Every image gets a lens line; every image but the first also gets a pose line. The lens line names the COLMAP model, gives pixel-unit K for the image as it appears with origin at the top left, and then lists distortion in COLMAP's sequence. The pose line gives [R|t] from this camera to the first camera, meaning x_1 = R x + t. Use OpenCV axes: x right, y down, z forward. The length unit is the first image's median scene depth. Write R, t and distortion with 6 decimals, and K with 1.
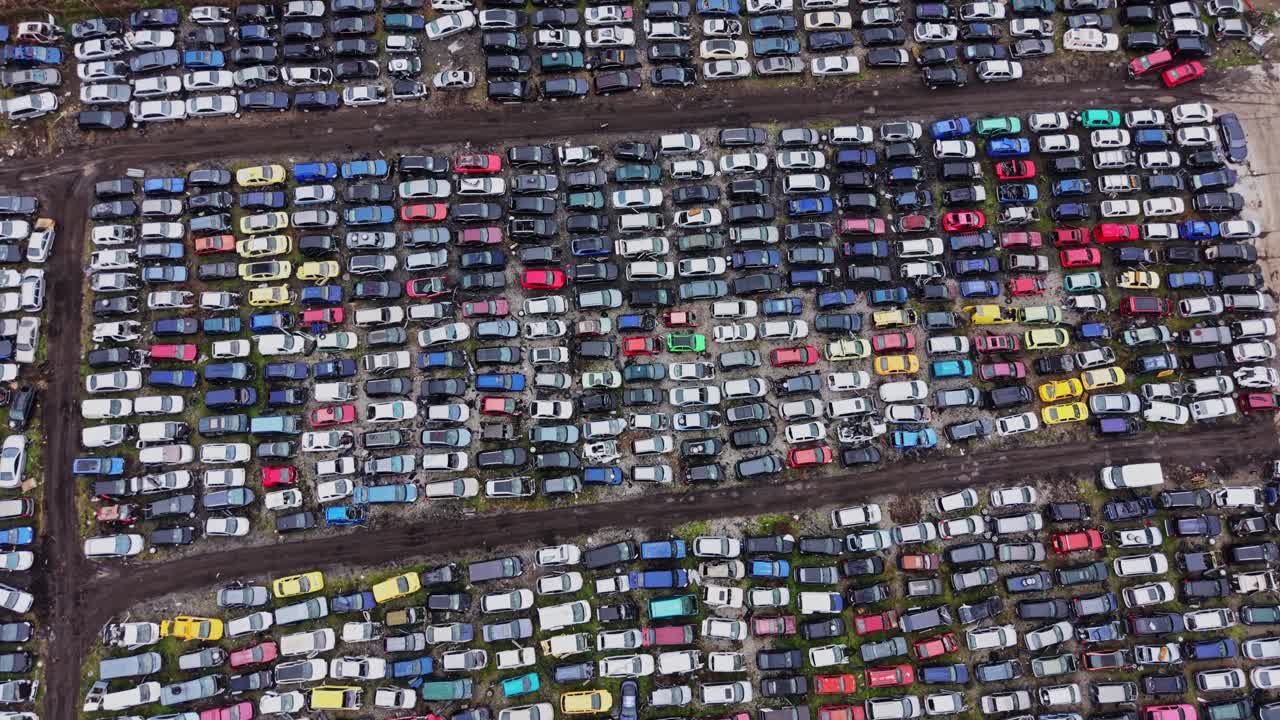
lens RADIAL K [[913.8, 0, 639.6], [0, 913.8, 357.9], [0, 0, 1]] dist [0.035541, -0.042928]
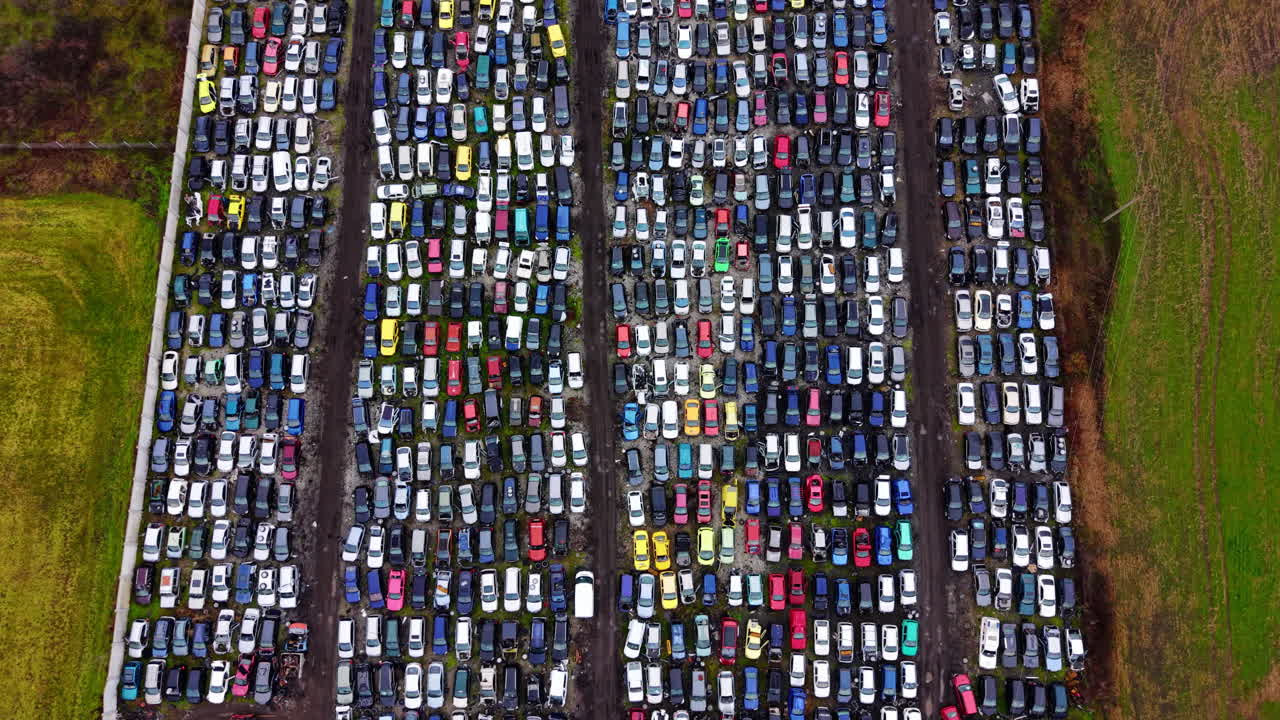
lens RADIAL K [[913.8, 0, 633.6], [0, 913.8, 363.8], [0, 0, 1]] dist [0.035541, -0.042928]
pose [[-0.085844, 0.973322, -0.212780, 0.474563], [-0.972216, -0.035153, 0.231430, -0.194149], [0.217776, 0.226735, 0.949297, -0.184066]]
